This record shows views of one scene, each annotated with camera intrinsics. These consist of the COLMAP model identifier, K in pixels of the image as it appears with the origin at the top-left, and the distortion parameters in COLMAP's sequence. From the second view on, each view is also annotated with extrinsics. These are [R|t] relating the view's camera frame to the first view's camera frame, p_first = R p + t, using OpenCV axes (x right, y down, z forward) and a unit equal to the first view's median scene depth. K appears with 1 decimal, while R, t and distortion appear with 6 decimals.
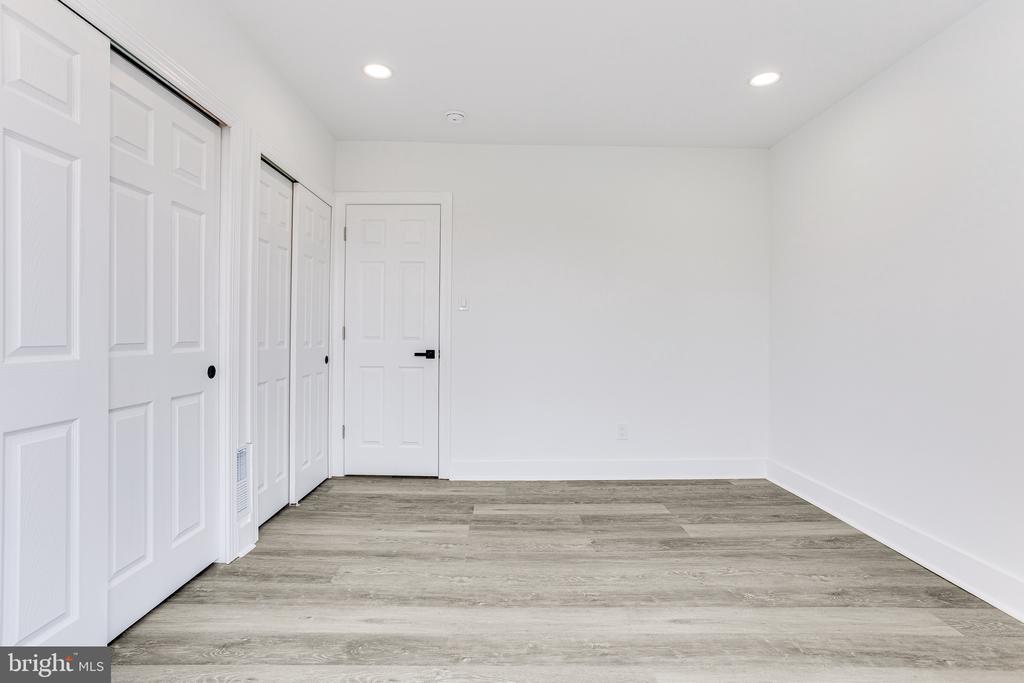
lens RADIAL K [[490.8, 0, 520.0], [0, 490.8, 339.4], [0, 0, 1]] dist [-0.038122, 0.022589]
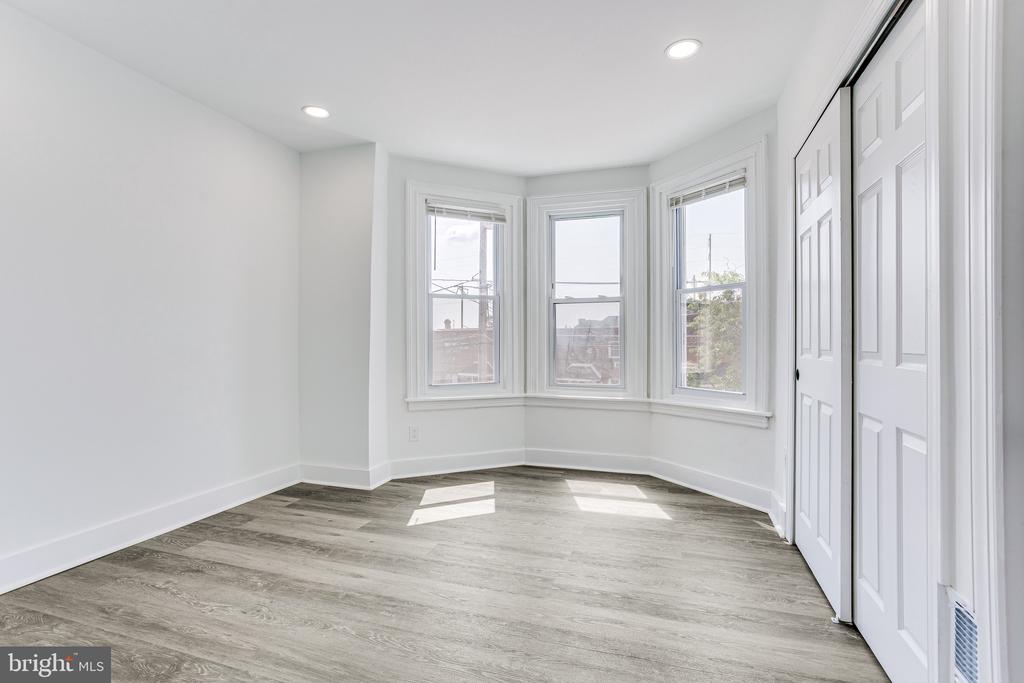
lens RADIAL K [[490.8, 0, 514.4], [0, 490.8, 339.2], [0, 0, 1]] dist [-0.038122, 0.022589]
pose [[-0.938873, -0.009606, 0.344129, -0.377941], [-0.007657, 0.999946, 0.007024, -0.013540], [-0.344178, 0.003960, -0.938896, 1.688773]]
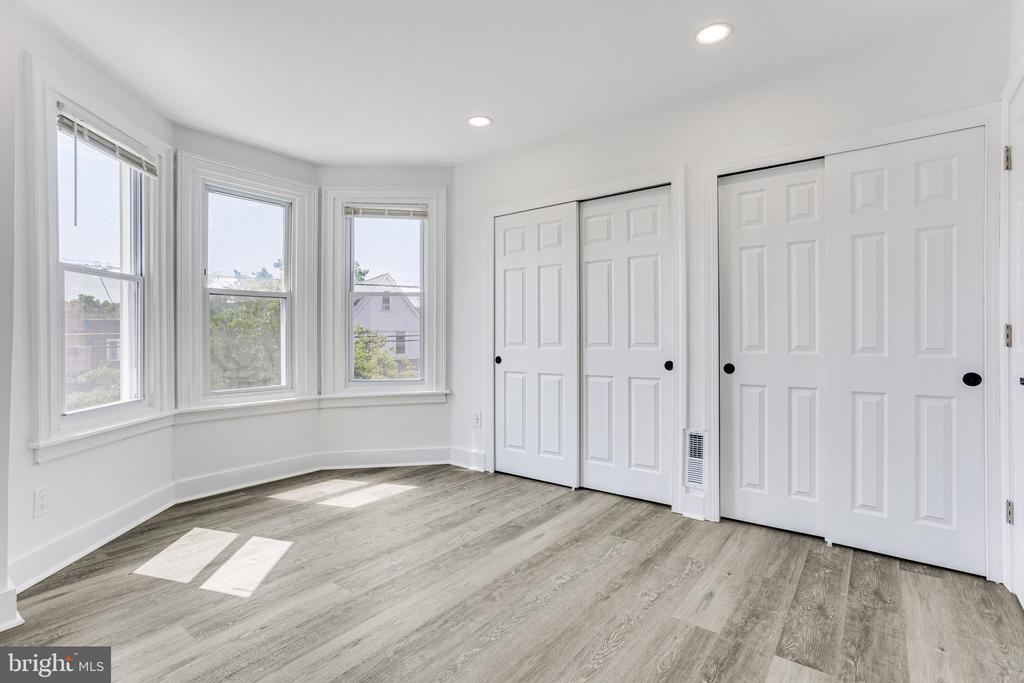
lens RADIAL K [[490.8, 0, 505.5], [0, 490.8, 338.9], [0, 0, 1]] dist [-0.038122, 0.022589]
pose [[-0.640409, -0.003551, -0.768025, 0.730081], [-0.007006, 0.999975, 0.001218, -0.005916], [0.768002, 0.006161, -0.640418, 1.540463]]
